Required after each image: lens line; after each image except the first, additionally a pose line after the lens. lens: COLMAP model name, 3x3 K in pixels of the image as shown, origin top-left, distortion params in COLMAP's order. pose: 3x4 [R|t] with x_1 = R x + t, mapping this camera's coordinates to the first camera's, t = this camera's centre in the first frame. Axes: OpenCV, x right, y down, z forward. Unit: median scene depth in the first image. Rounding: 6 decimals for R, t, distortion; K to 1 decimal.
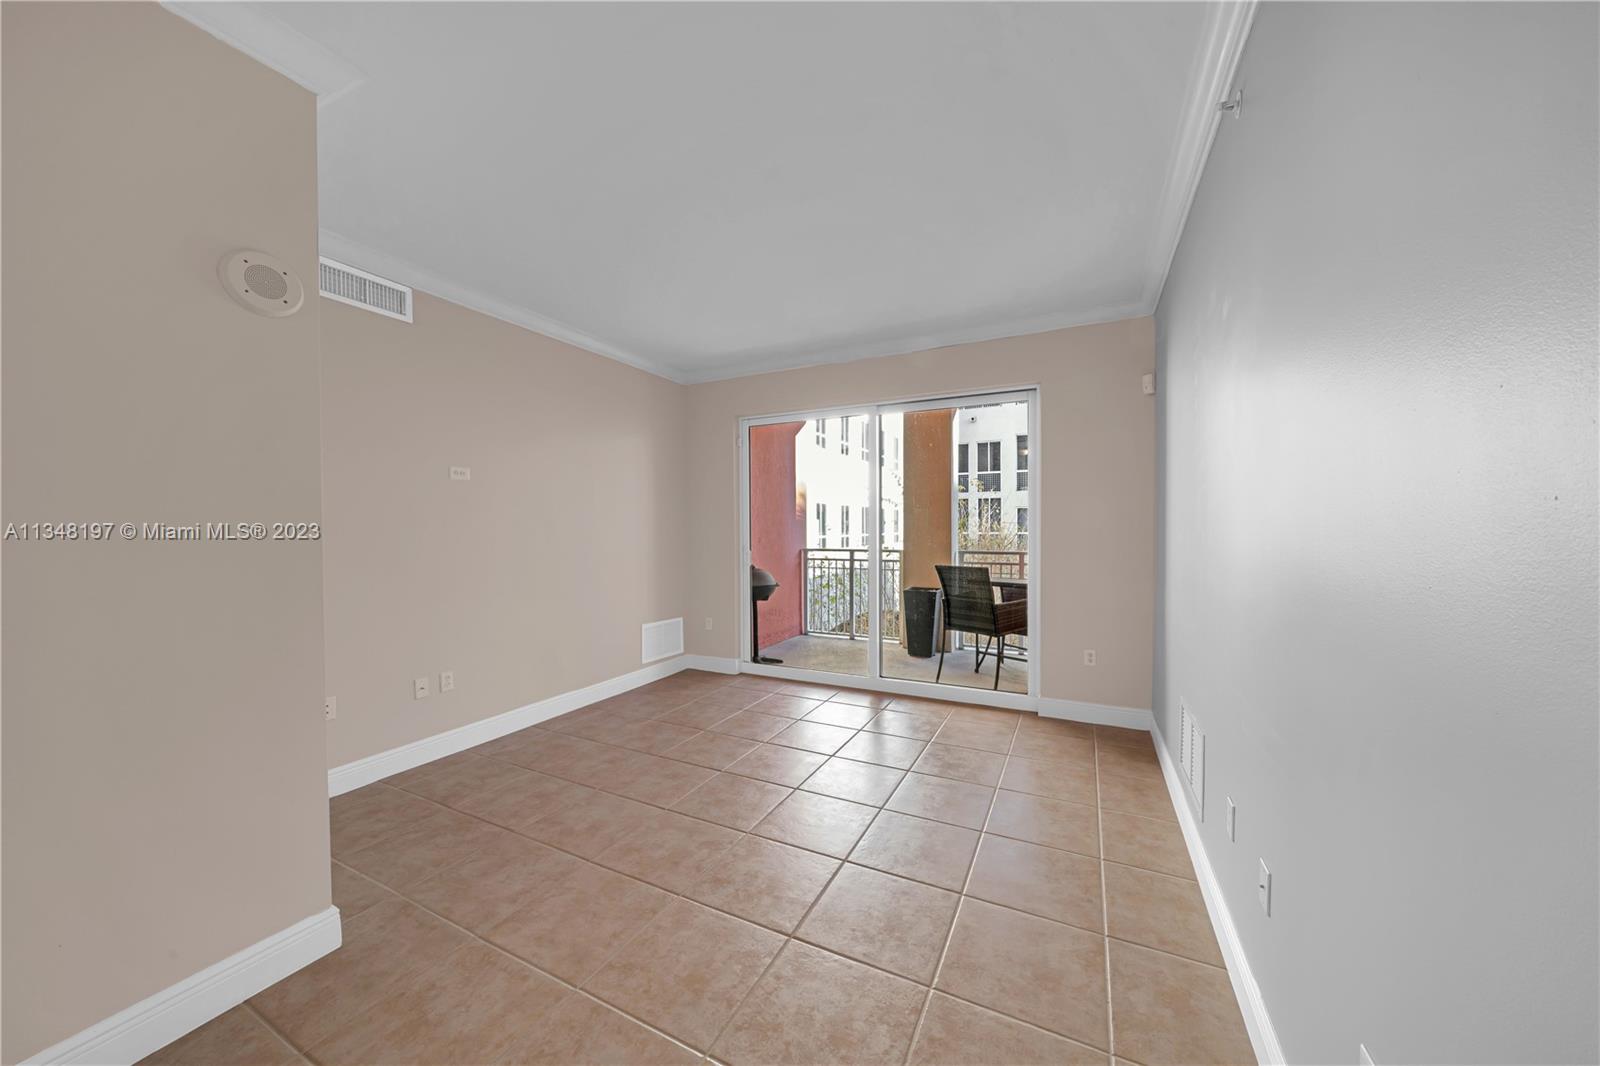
lens RADIAL K [[558.1, 0, 745.0], [0, 558.1, 531.2], [0, 0, 1]] dist [-0.005853, 0.000270]
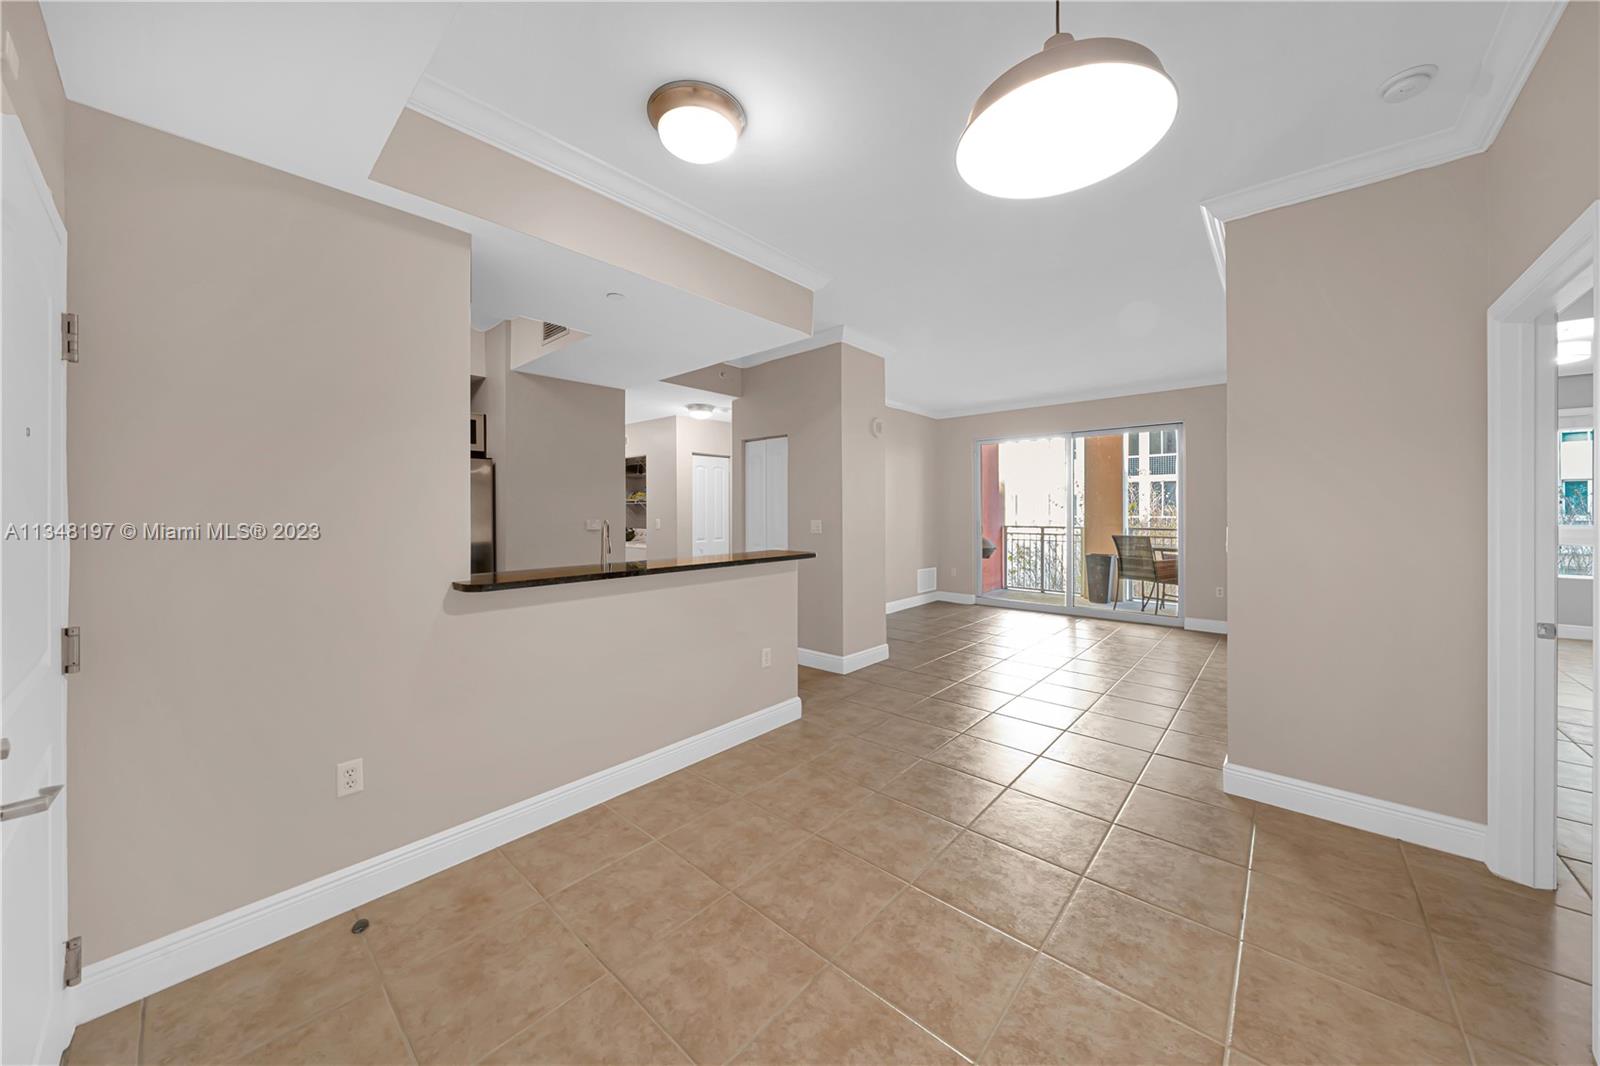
lens RADIAL K [[558.1, 0, 786.8], [0, 558.1, 508.8], [0, 0, 1]] dist [-0.005853, 0.000270]
pose [[0.982992, -0.002194, -0.183634, -0.207228], [-0.000153, 0.999919, -0.012762, 0.008784], [0.183647, 0.012573, 0.982912, -0.542667]]
